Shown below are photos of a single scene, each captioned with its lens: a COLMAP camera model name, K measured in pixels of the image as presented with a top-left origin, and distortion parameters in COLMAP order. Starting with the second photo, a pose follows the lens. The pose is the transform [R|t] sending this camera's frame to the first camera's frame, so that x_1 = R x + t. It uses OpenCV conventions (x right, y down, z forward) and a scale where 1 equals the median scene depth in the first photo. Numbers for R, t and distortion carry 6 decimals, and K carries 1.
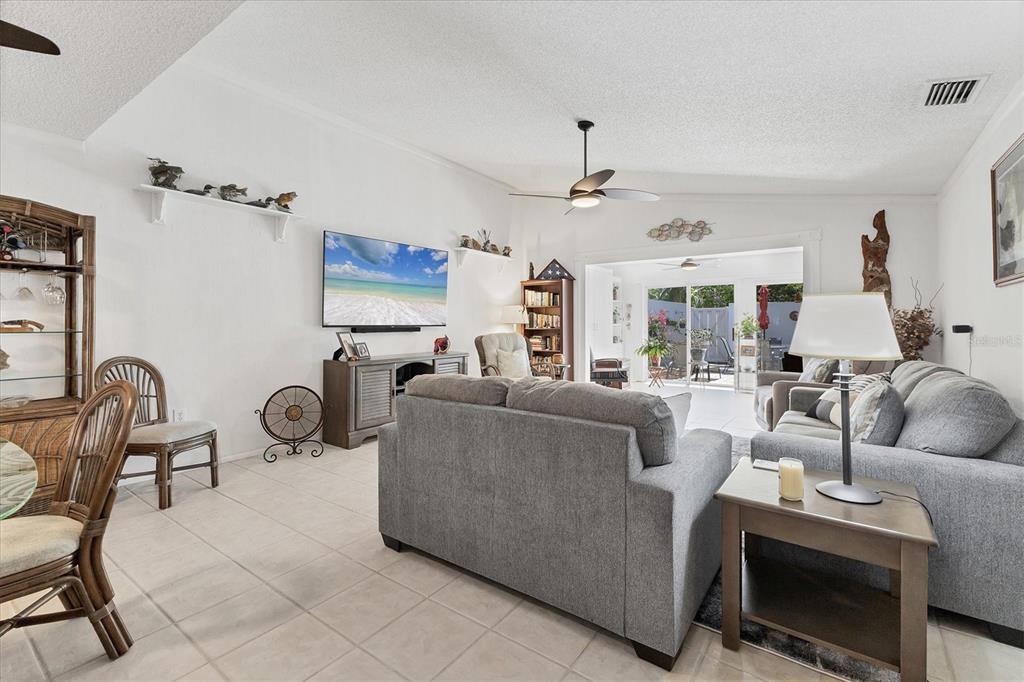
lens RADIAL K [[456.0, 0, 518.1], [0, 456.0, 322.4], [0, 0, 1]] dist [0.008180, 0.000091]
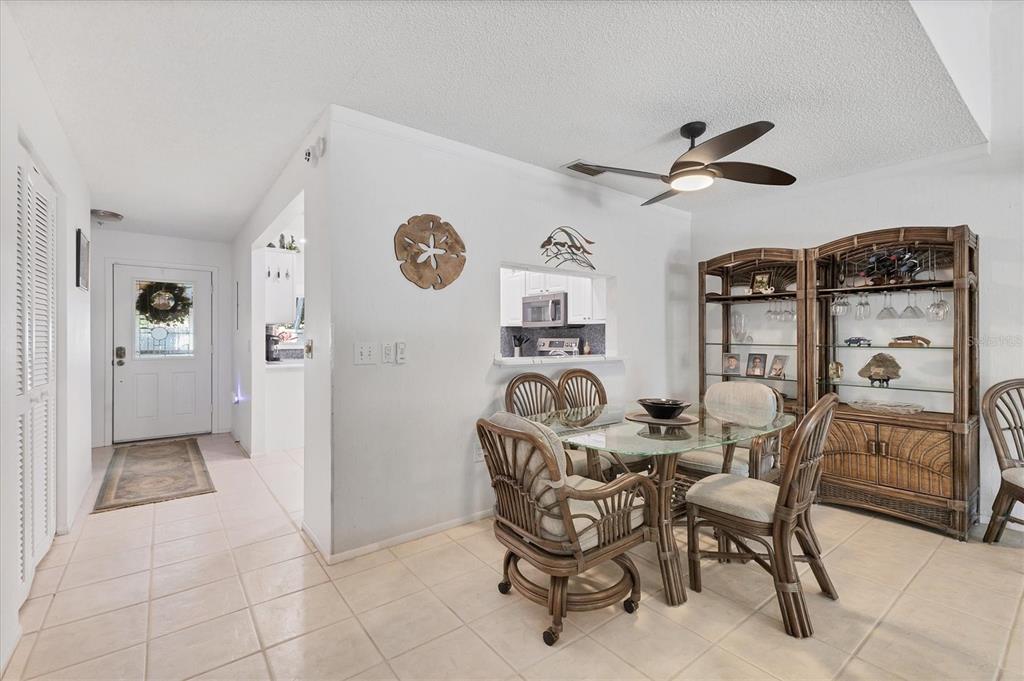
lens RADIAL K [[452.7, 0, 513.6], [0, 452.7, 333.2], [0, 0, 1]] dist [0.007294, 0.000215]
pose [[-0.283925, -0.012144, -0.958770, 0.114257], [0.002303, 0.999908, -0.013348, 0.000081], [0.958844, -0.005998, -0.283871, 0.190265]]
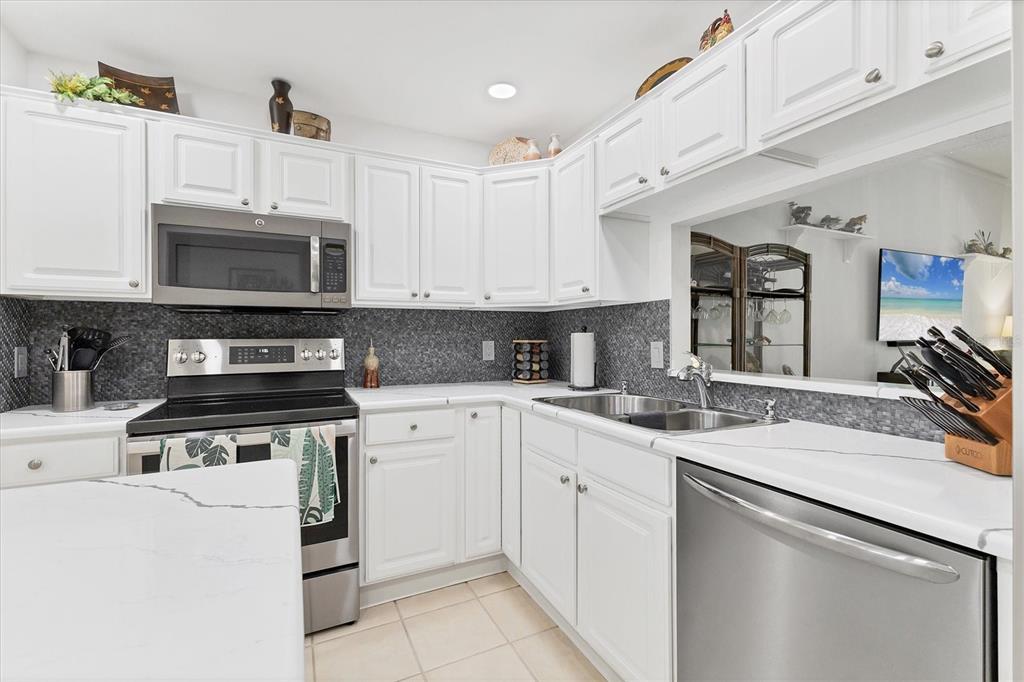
lens RADIAL K [[455.6, 0, 512.0], [0, 455.6, 341.0], [0, 0, 1]] dist [0.001910, 0.000068]
pose [[0.877000, -0.000239, -0.480491, -0.519233], [0.005403, 0.999942, 0.009365, -0.003349], [0.480460, -0.010810, 0.876950, -0.250325]]
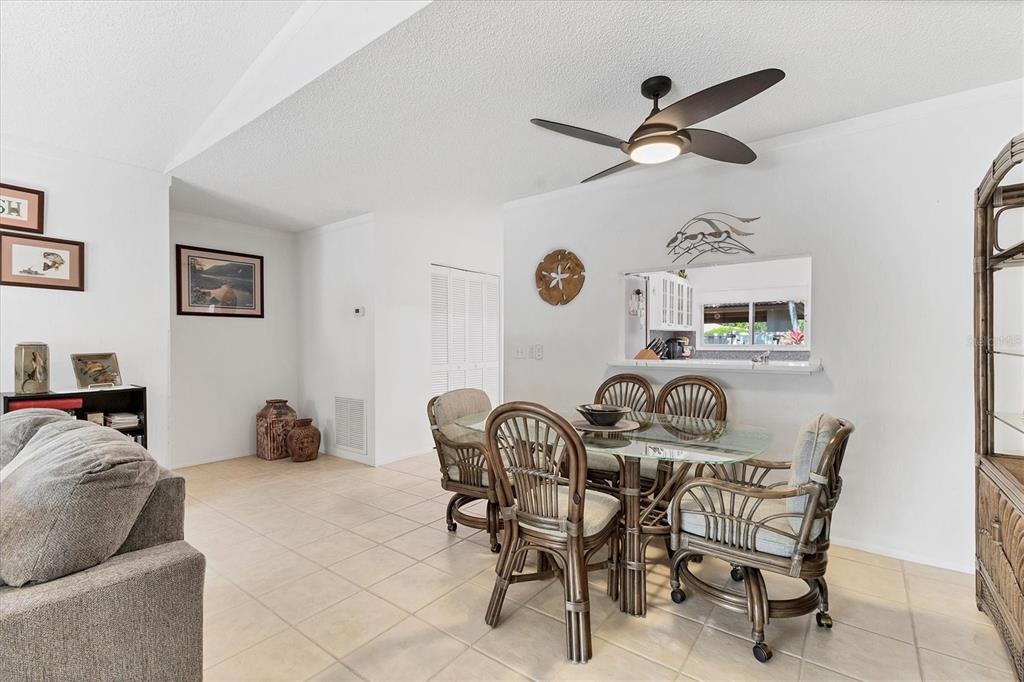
lens RADIAL K [[455.6, 0, 512.0], [0, 455.6, 341.0], [0, 0, 1]] dist [0.001910, 0.000068]
pose [[-0.999599, 0.001661, 0.028274, -0.276123], [0.001553, 0.999991, -0.003851, 0.000683], [-0.028280, -0.003806, -0.999593, 0.629957]]
